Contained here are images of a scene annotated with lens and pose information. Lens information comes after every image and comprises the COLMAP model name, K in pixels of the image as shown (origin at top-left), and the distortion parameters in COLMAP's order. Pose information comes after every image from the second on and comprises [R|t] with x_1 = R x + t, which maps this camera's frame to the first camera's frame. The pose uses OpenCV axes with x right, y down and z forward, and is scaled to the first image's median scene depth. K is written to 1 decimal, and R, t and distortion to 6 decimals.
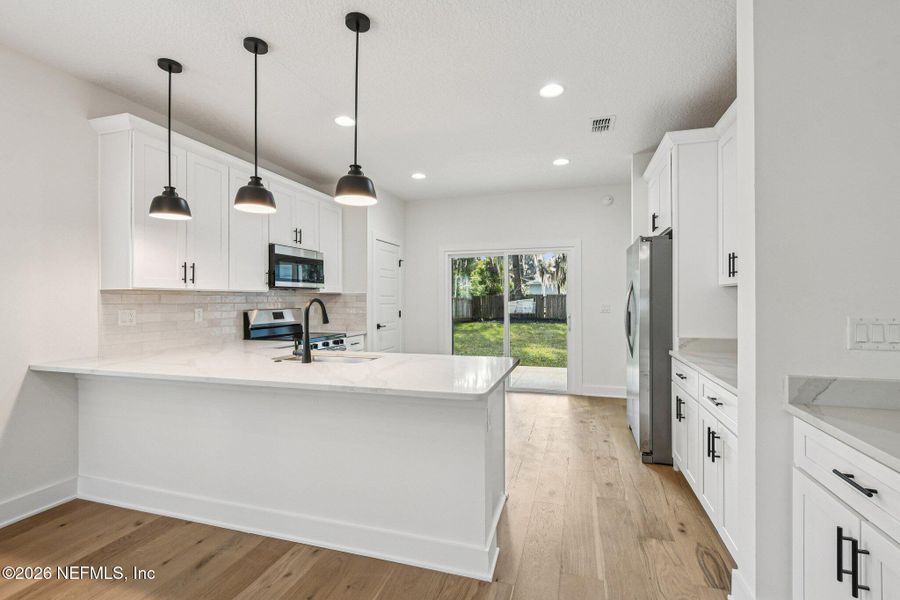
lens RADIAL K [[414.8, 0, 450.4], [0, 414.8, 301.2], [0, 0, 1]] dist [-0.005462, -0.002871]
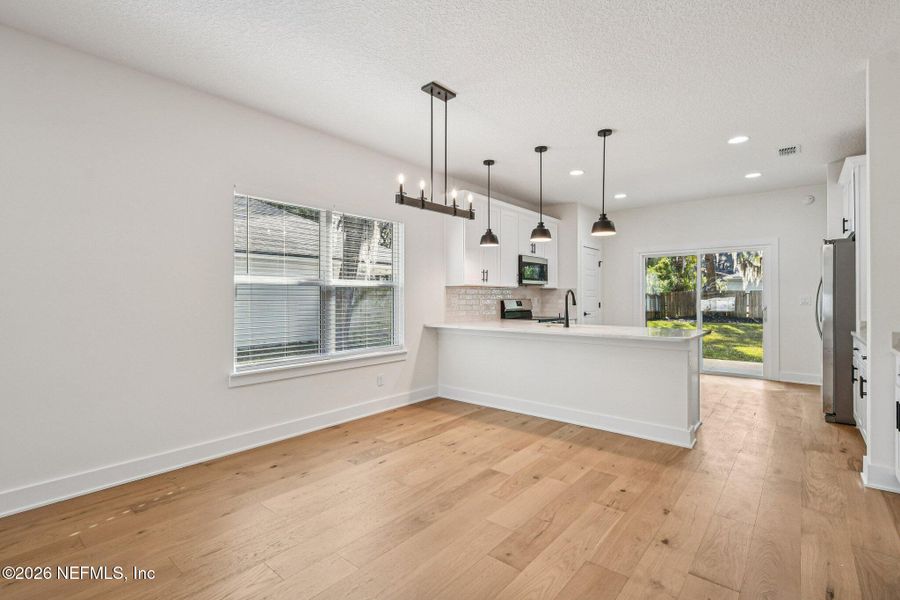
lens RADIAL K [[414.8, 0, 450.8], [0, 414.8, 296.8], [0, 0, 1]] dist [-0.005462, -0.002871]
pose [[0.920411, 0.001779, -0.390947, -0.073704], [-0.003355, 0.999989, -0.003350, 0.018205], [0.390937, 0.004395, 0.920407, -0.475536]]
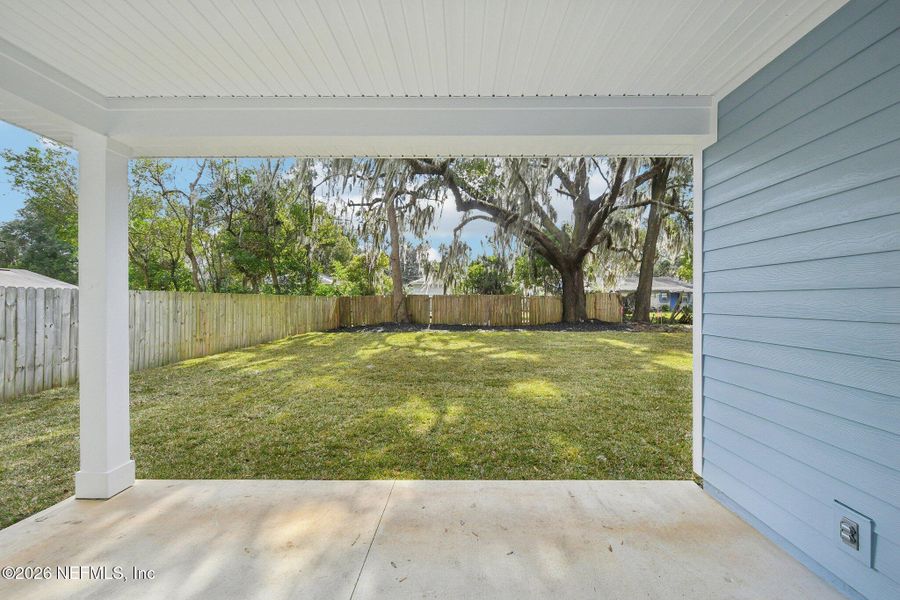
lens RADIAL K [[414.8, 0, 449.3], [0, 414.8, 299.1], [0, 0, 1]] dist [-0.005462, -0.002871]
pose [[0.962785, -0.004974, 0.270223, 0.423279], [0.006825, 0.999959, -0.005911, -0.030967], [-0.270183, 0.007535, 0.962780, 2.040298]]
